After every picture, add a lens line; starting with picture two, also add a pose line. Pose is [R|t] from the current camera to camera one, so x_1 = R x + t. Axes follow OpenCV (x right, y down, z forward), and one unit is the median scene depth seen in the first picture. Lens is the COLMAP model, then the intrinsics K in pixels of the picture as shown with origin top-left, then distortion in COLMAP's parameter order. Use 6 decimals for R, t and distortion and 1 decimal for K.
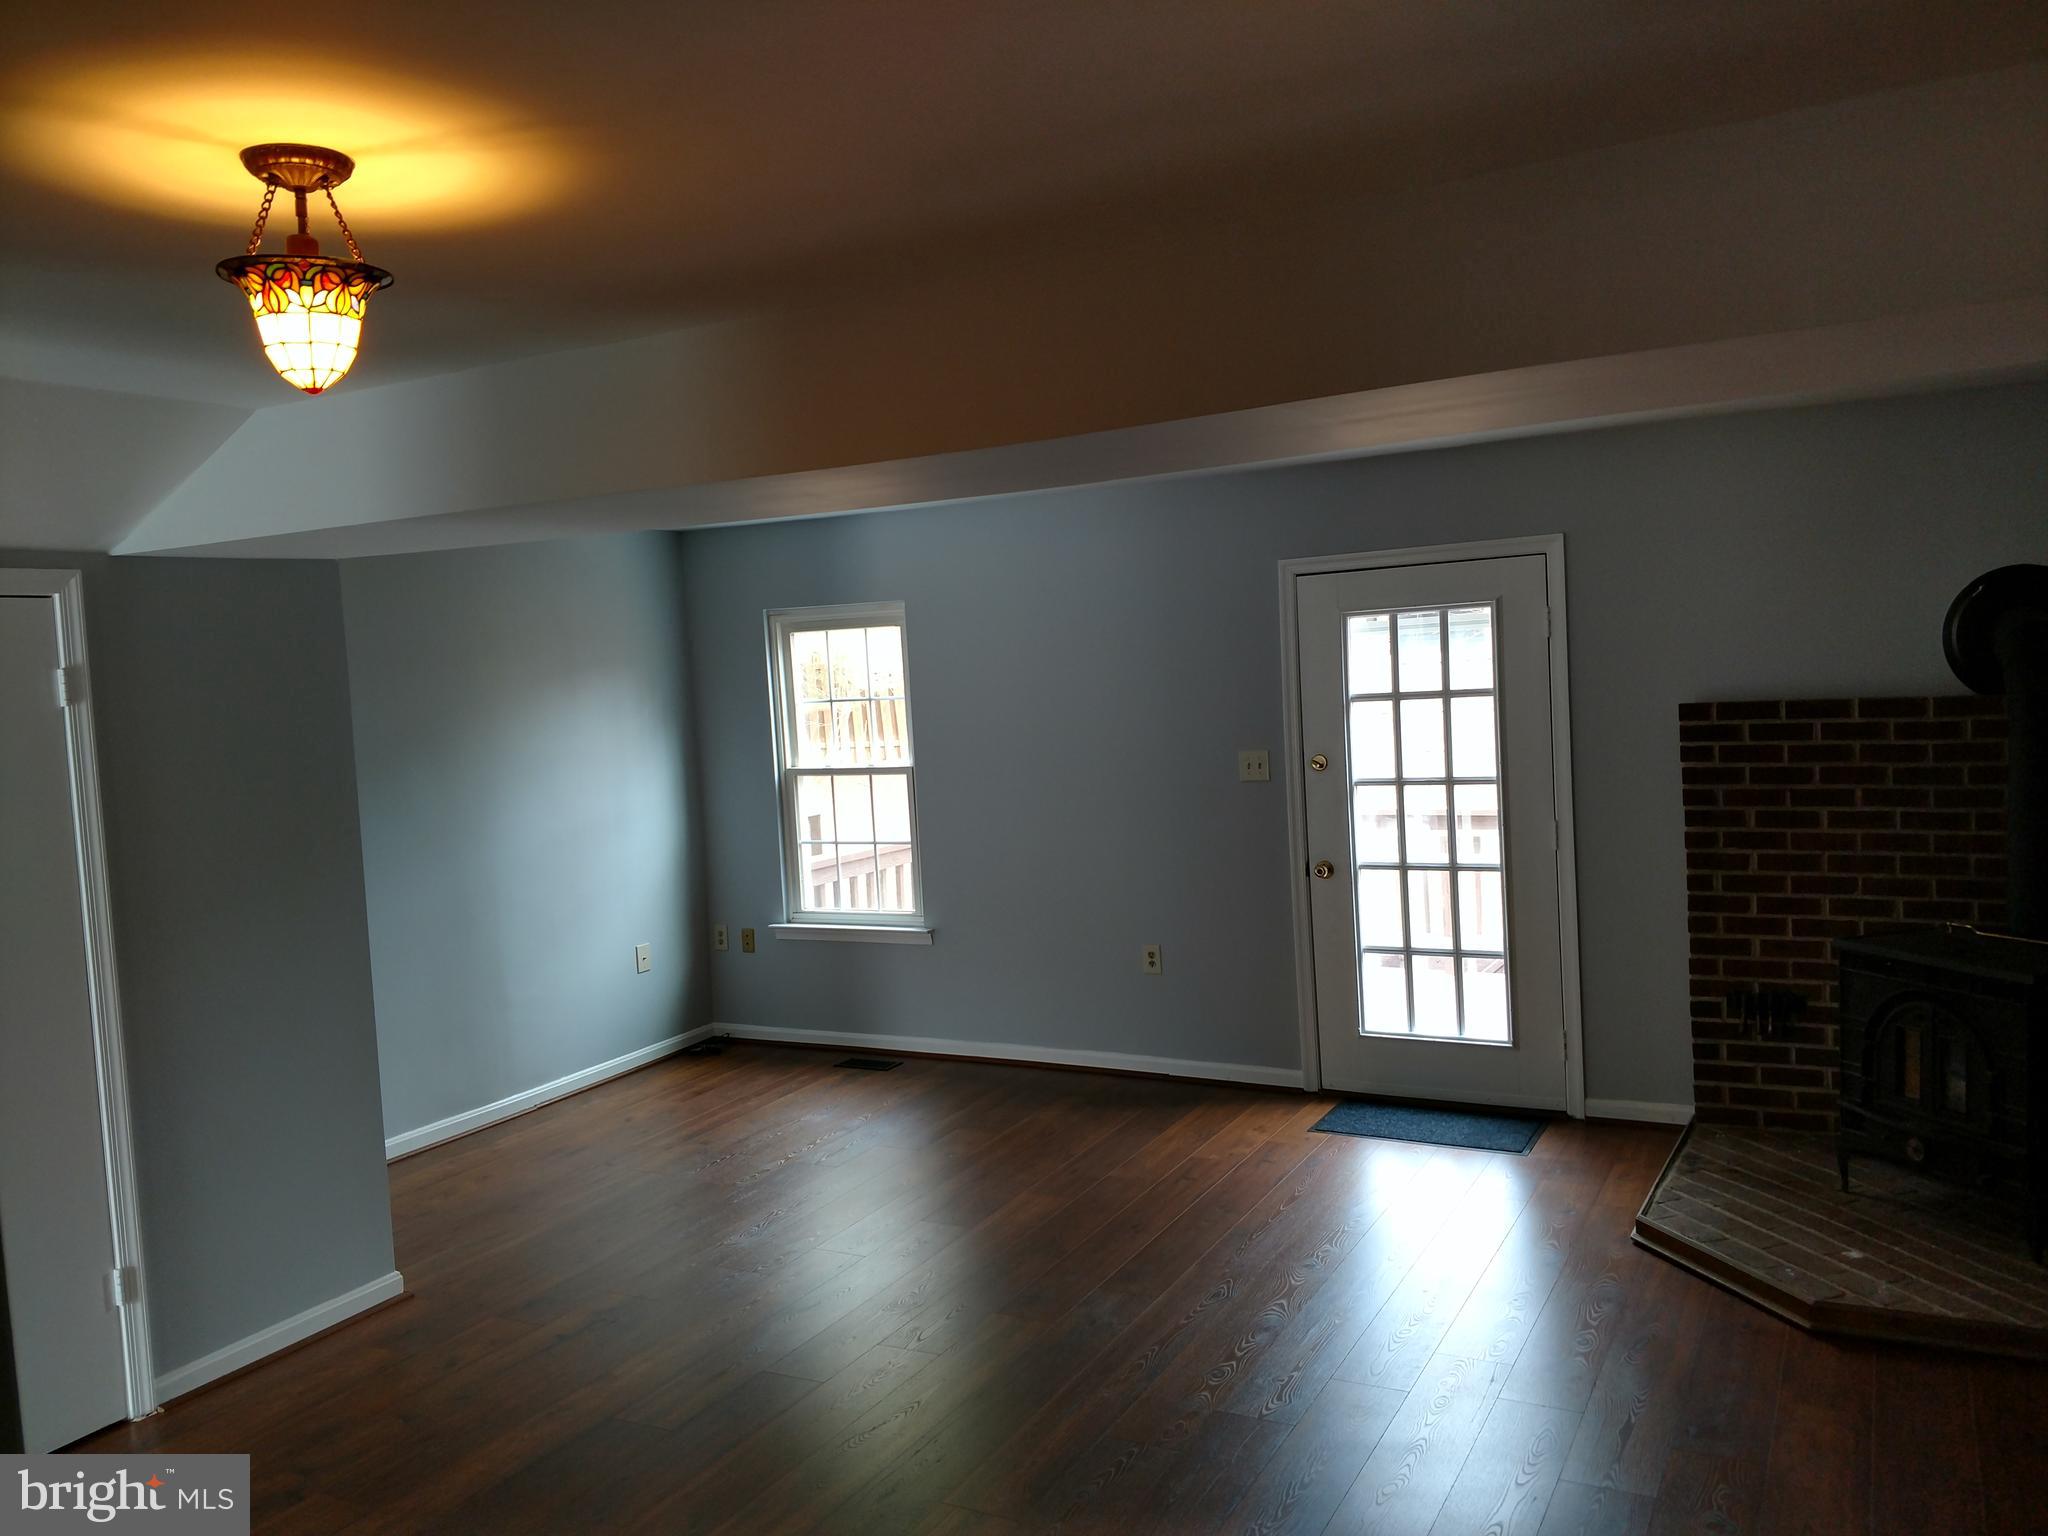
lens RADIAL K [[1571.8, 0, 1026.3], [0, 1571.8, 763.7], [0, 0, 1]] dist [0.061431, -0.066575]
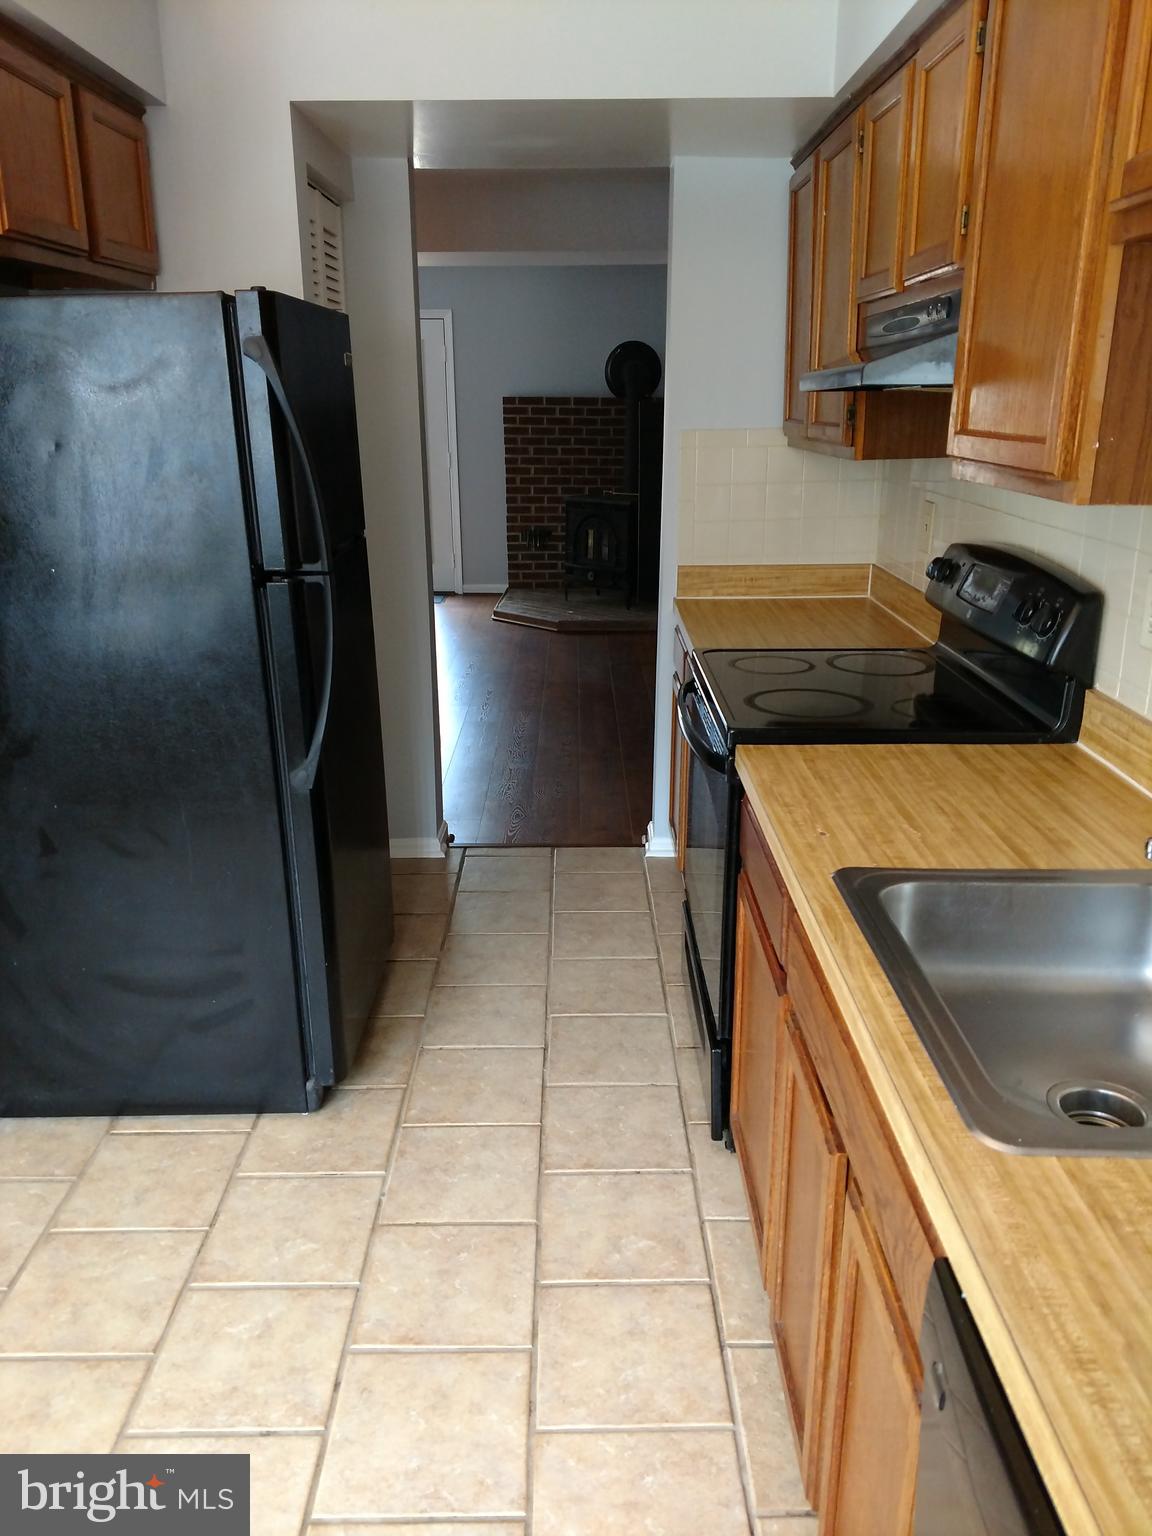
lens RADIAL K [[1178.8, 0, 577.7], [0, 1178.8, 769.1], [0, 0, 1]] dist [0.061431, -0.066575]
pose [[0.879492, -0.102394, 0.464769, -0.323277], [-0.011341, 0.971794, 0.235557, 0.077077], [-0.475779, -0.212442, 0.853524, -0.583021]]
